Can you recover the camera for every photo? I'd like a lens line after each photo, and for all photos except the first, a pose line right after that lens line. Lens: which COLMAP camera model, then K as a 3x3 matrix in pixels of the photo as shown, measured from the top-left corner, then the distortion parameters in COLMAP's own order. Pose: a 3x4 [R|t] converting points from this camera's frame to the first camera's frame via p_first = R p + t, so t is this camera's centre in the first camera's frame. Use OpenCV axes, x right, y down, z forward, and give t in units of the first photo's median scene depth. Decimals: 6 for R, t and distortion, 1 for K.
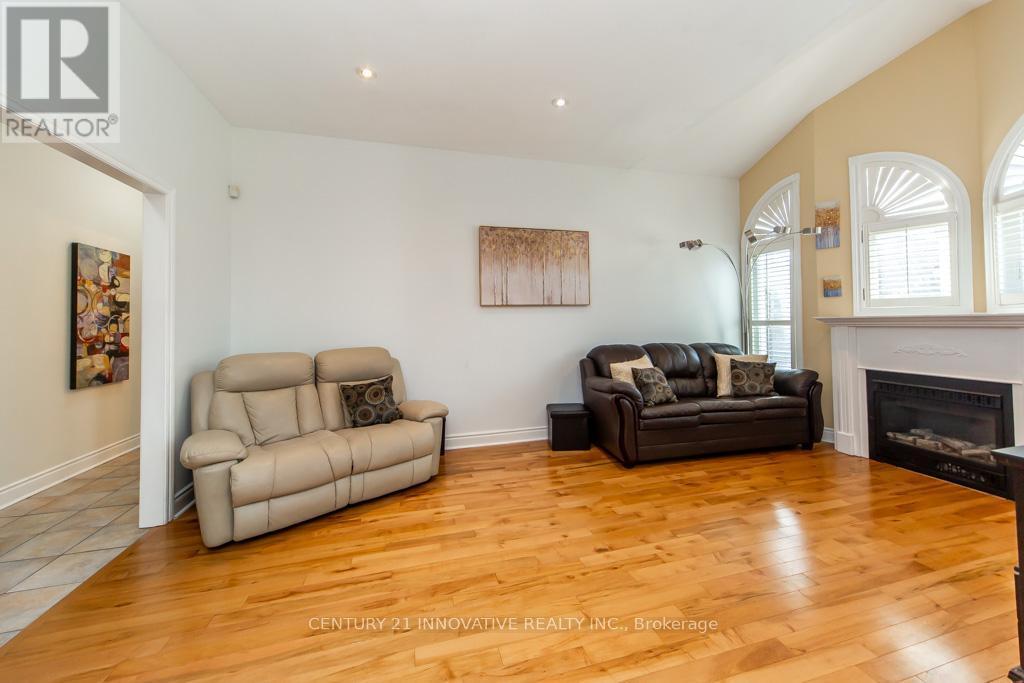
lens RADIAL K [[367.7, 0, 502.4], [0, 367.7, 317.5], [0, 0, 1]] dist [-0.000792, 0.000025]
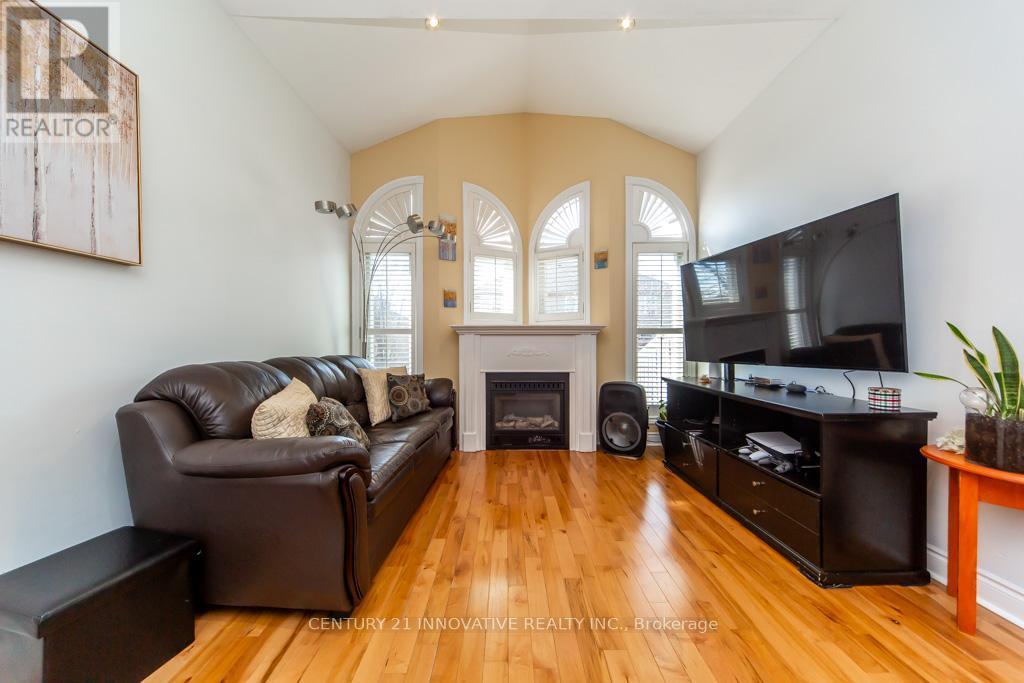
lens RADIAL K [[350.9, 0, 516.5], [0, 350.9, 346.6], [0, 0, 1]] dist [0.000840, -0.000035]
pose [[0.231243, -0.001497, 0.972895, -0.039941], [-0.018748, 0.999806, 0.005994, 0.049072], [-0.972715, -0.019626, 0.231170, 0.601906]]
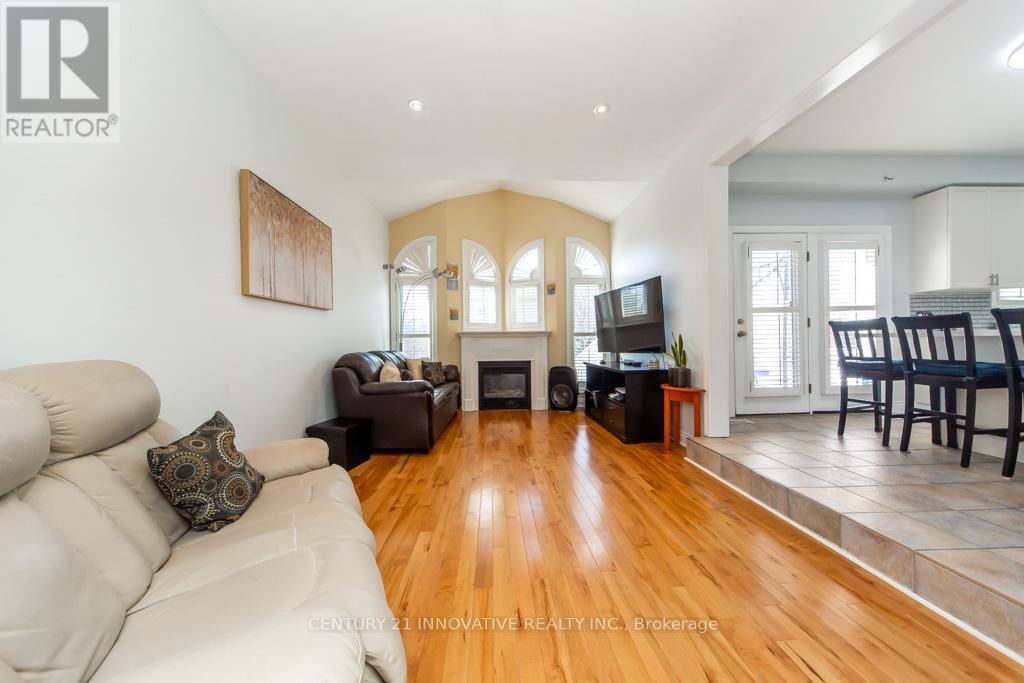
lens RADIAL K [[350.9, 0, 507.1], [0, 350.9, 344.1], [0, 0, 1]] dist [0.000840, -0.000035]
pose [[0.214799, 0.004999, 0.976645, -0.599159], [-0.010122, 0.999945, -0.002892, 0.056051], [-0.976606, -0.009265, 0.214838, 0.451391]]
